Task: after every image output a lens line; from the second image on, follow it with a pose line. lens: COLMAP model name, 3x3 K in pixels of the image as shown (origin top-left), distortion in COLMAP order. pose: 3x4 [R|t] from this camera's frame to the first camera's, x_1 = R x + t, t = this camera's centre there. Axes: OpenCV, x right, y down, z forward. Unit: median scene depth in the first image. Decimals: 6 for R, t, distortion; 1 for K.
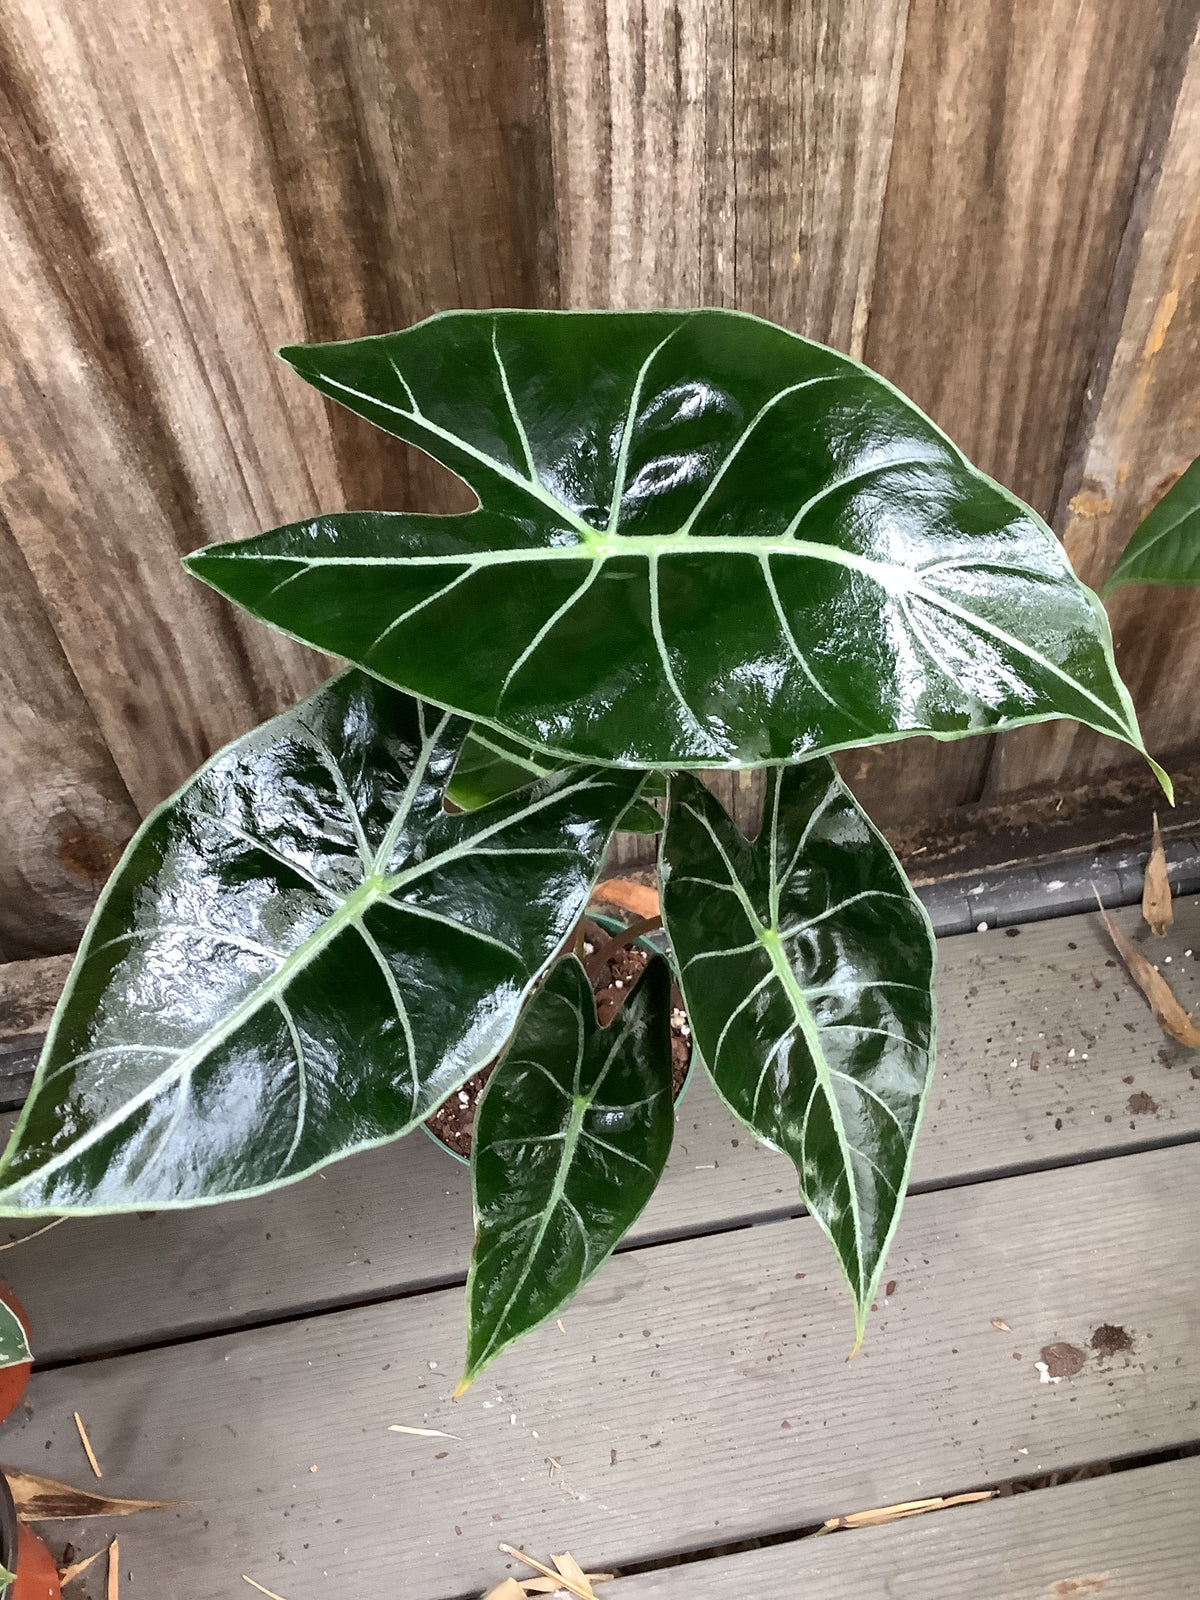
lens RADIAL K [[1463.1, 0, 602.1], [0, 1463.1, 812.7], [0, 0, 1]] dist [-0.002427, 0.000000]
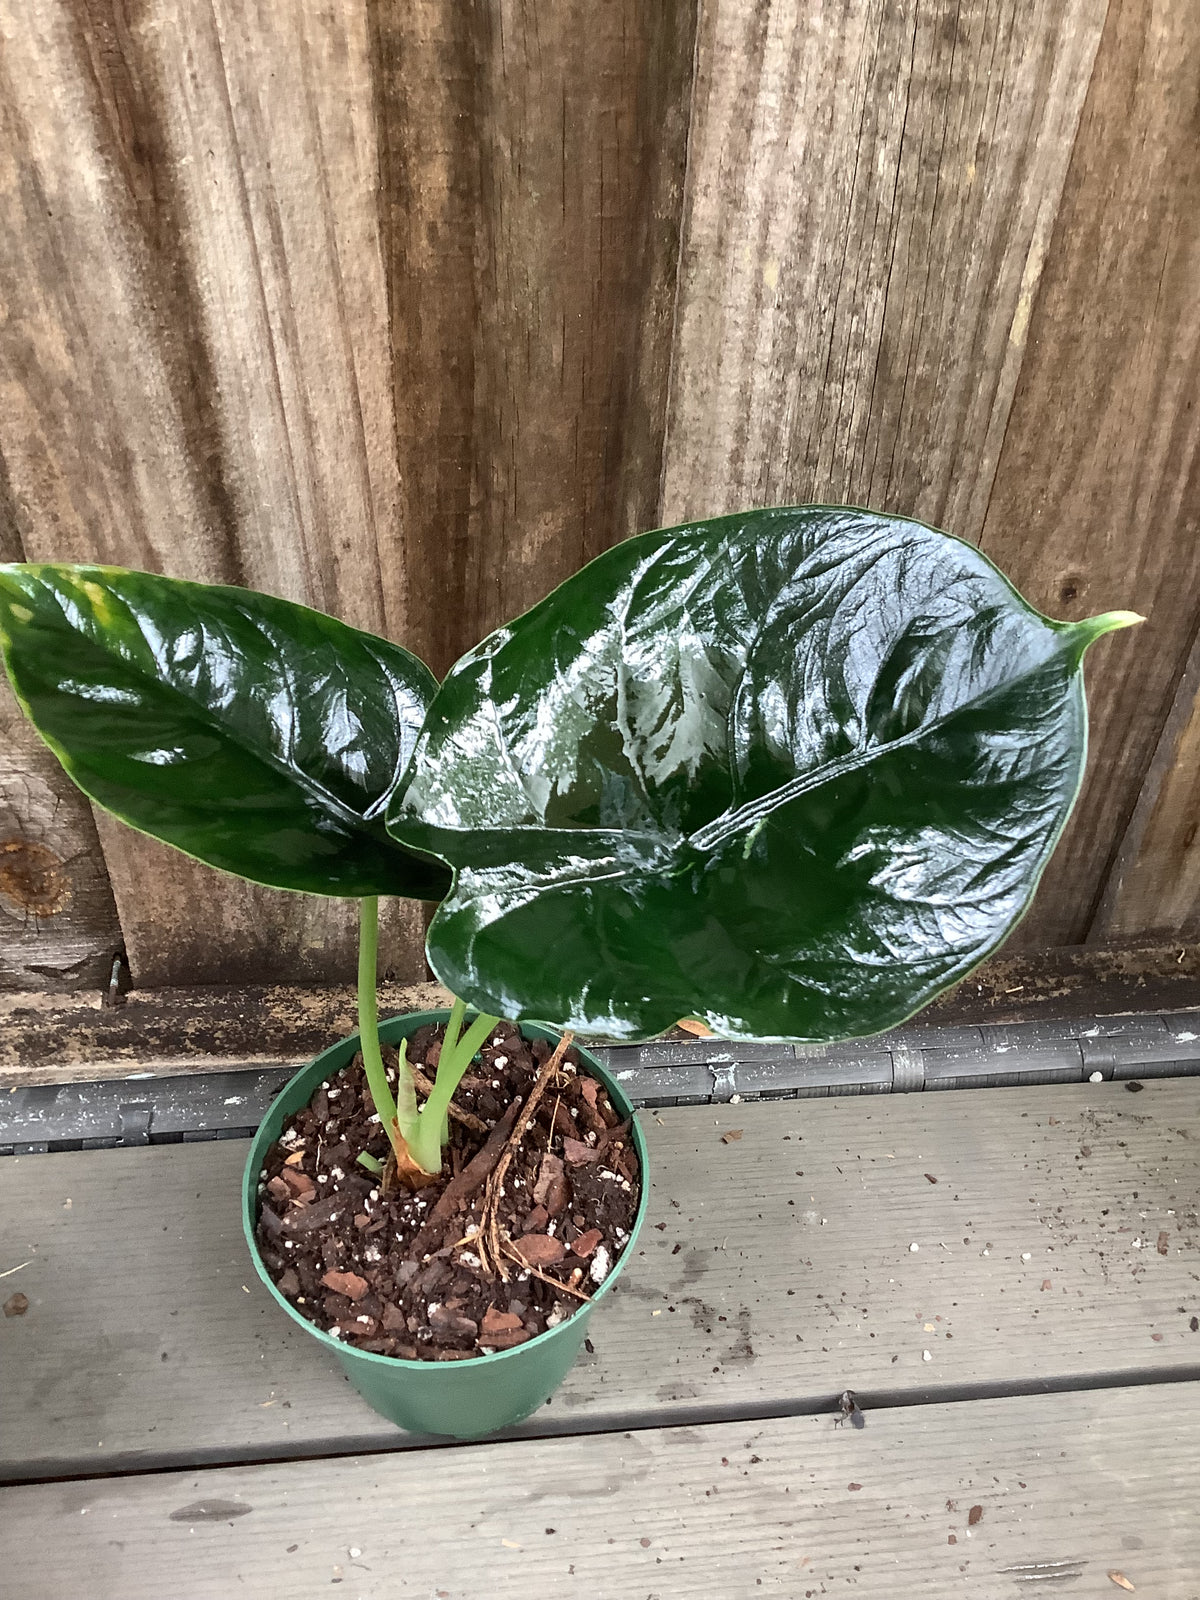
lens RADIAL K [[1463.1, 0, 604.9], [0, 1463.1, 820.7], [0, 0, 1]] dist [-0.002427, 0.000000]
pose [[0.994056, 0.108236, -0.011729, -0.024179], [-0.108637, 0.979116, -0.171841, 0.146044], [-0.007115, 0.172094, 0.985055, 0.233996]]
